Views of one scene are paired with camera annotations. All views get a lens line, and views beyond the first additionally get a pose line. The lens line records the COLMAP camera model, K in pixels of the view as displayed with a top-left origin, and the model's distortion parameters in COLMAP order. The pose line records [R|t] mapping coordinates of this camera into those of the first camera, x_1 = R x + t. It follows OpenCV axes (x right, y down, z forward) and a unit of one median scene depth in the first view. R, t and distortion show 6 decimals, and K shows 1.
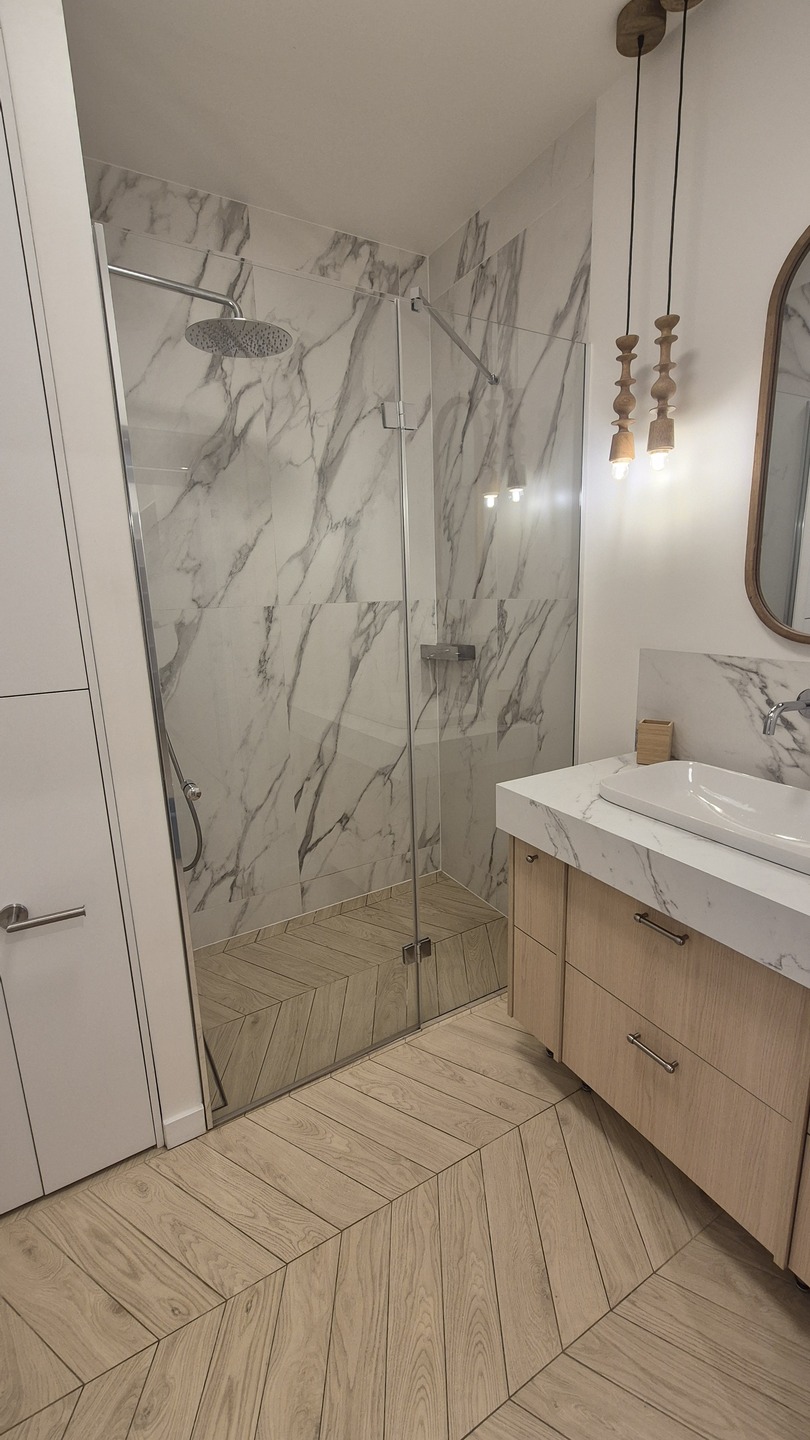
lens RADIAL K [[596.5, 0, 412.9], [0, 596.5, 727.4], [0, 0, 1]] dist [0.003716, -0.002121]
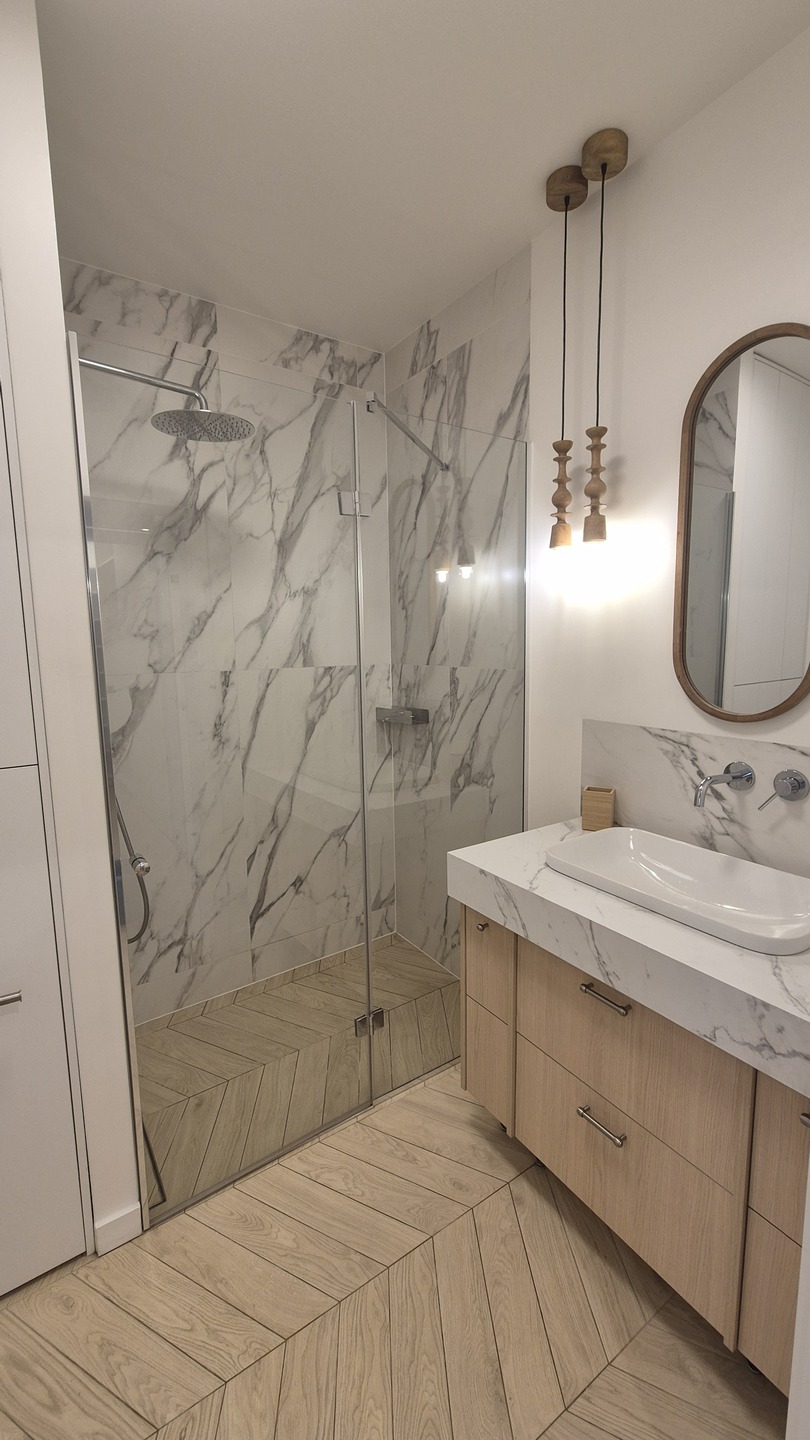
lens RADIAL K [[596.5, 0, 414.9], [0, 596.5, 721.3], [0, 0, 1]] dist [0.003716, -0.002121]
pose [[0.997334, 0.005567, 0.072766, 0.007163], [0.000942, 0.996022, -0.089107, -0.033661], [-0.072973, 0.088938, 0.993360, -0.028730]]
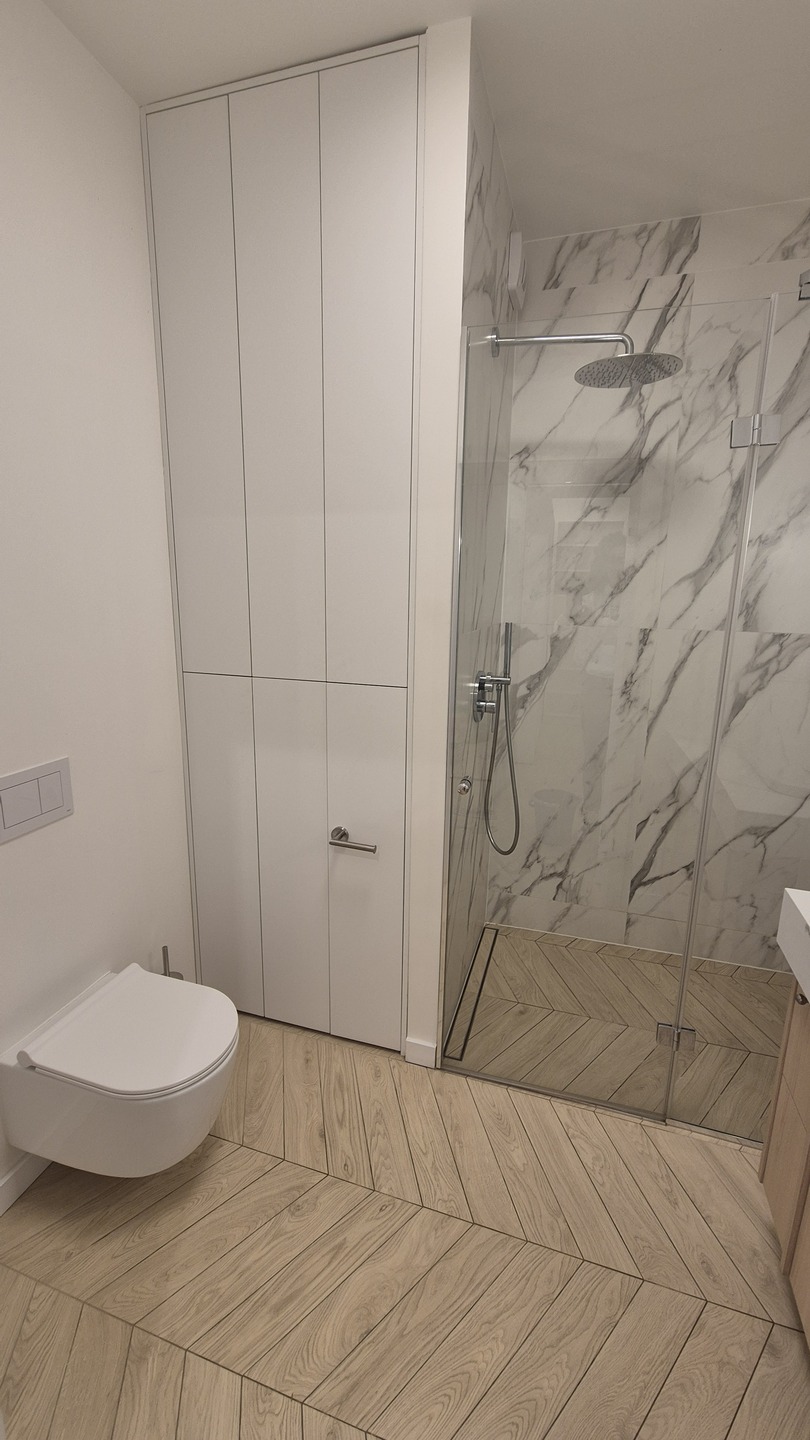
lens RADIAL K [[596.5, 0, 412.5], [0, 596.5, 723.0], [0, 0, 1]] dist [0.003716, -0.002121]
pose [[0.667814, 0.205177, -0.715491, 0.291792], [-0.203325, 0.974983, 0.089814, -0.077596], [0.716019, 0.085498, 0.692825, 0.078065]]
